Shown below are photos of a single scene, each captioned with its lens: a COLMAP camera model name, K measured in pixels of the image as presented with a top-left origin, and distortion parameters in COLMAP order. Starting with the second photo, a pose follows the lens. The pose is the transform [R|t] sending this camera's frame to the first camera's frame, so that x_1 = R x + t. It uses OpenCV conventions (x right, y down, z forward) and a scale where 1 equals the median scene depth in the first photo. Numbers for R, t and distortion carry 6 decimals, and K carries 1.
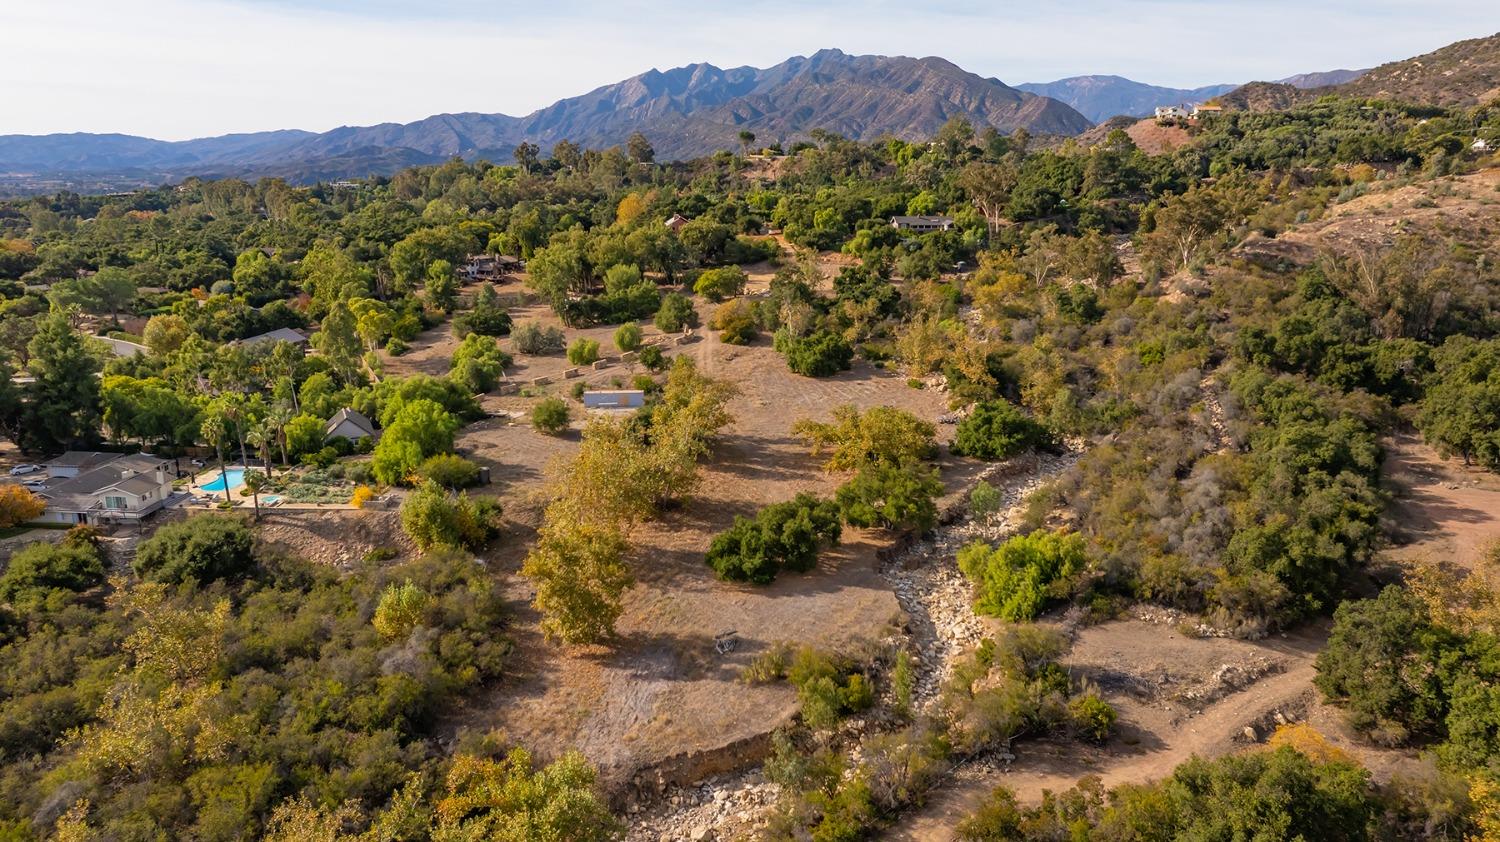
lens RADIAL K [[1053.3, 0, 749.8], [0, 1053.3, 416.0], [0, 0, 1]] dist [-0.034003, 0.028668]
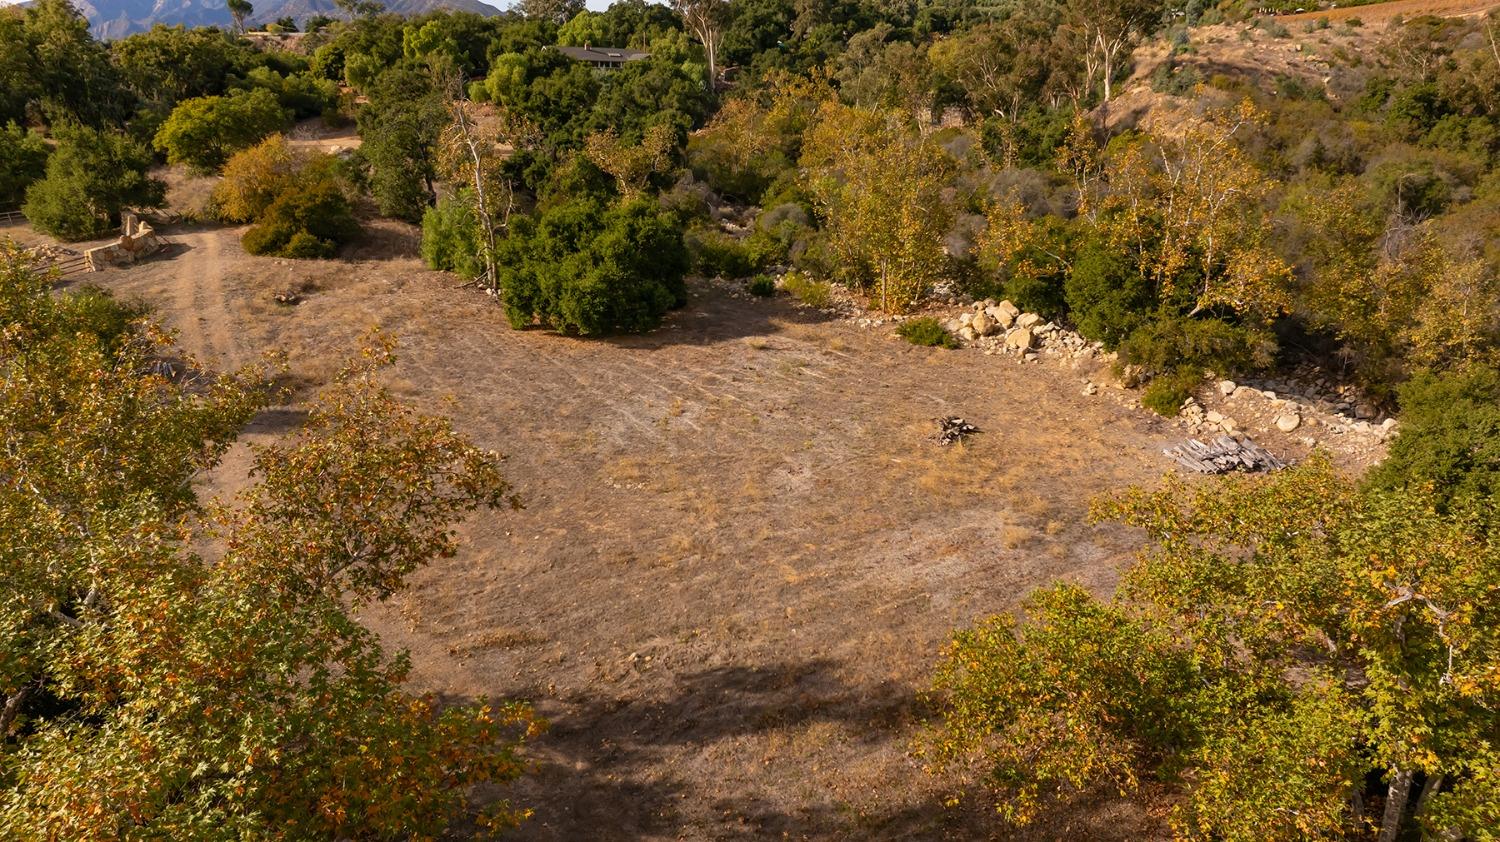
lens RADIAL K [[1053.3, 0, 749.8], [0, 1053.3, 416.0], [0, 0, 1]] dist [-0.034003, 0.028668]
pose [[0.906658, -0.109733, 0.407345, -0.039334], [0.088804, 0.993586, 0.070001, -0.046777], [-0.412413, -0.027293, 0.910588, 1.037219]]
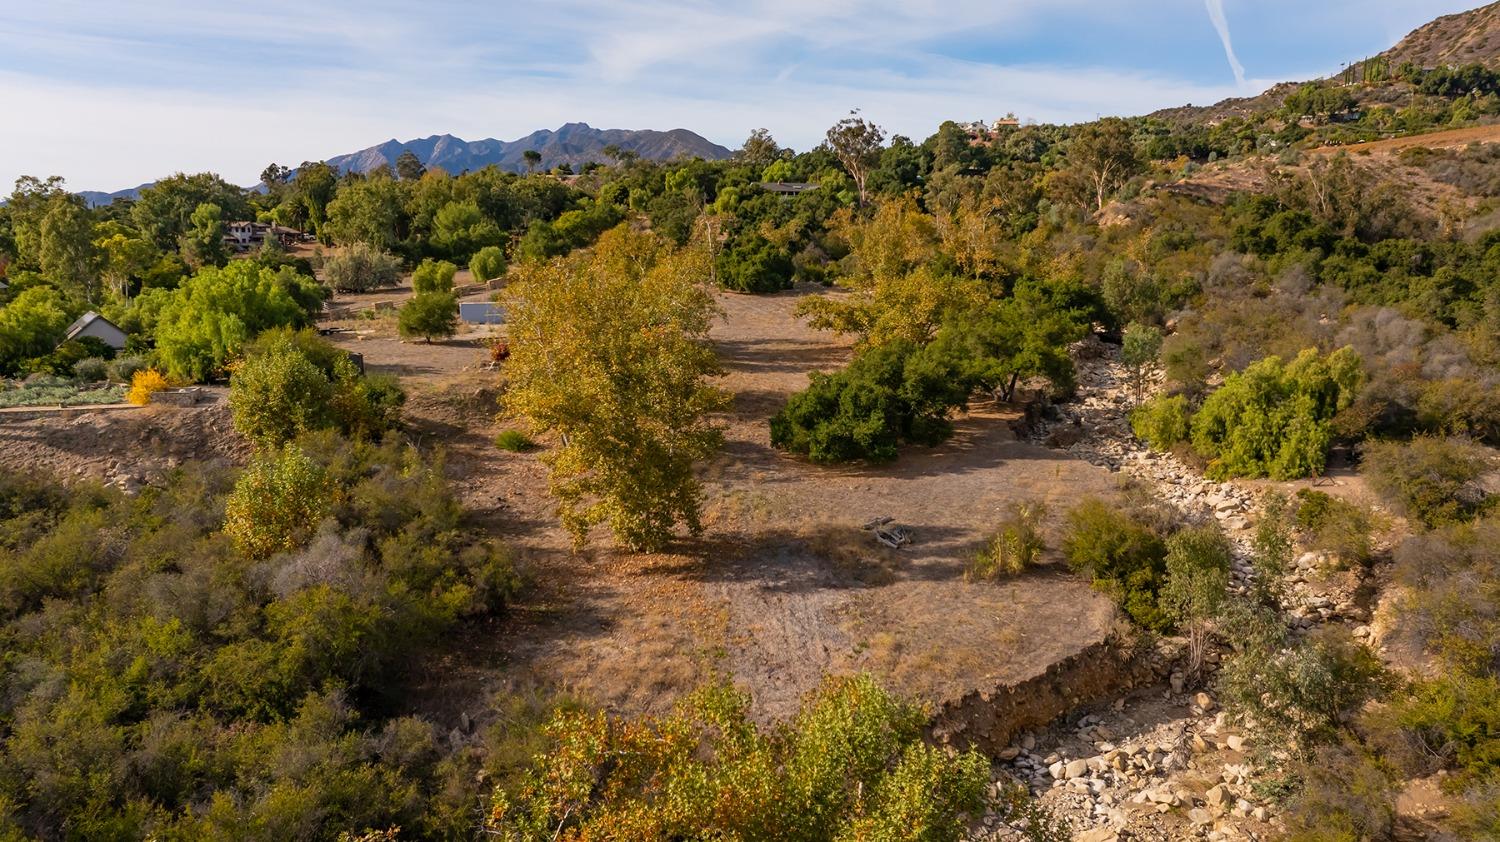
lens RADIAL K [[1053.3, 0, 749.8], [0, 1053.3, 416.0], [0, 0, 1]] dist [-0.034003, 0.028668]
pose [[0.972841, -0.038767, 0.228207, -0.181208], [0.054205, 0.996617, -0.061770, 0.148504], [-0.225040, 0.072462, 0.971651, 0.371614]]
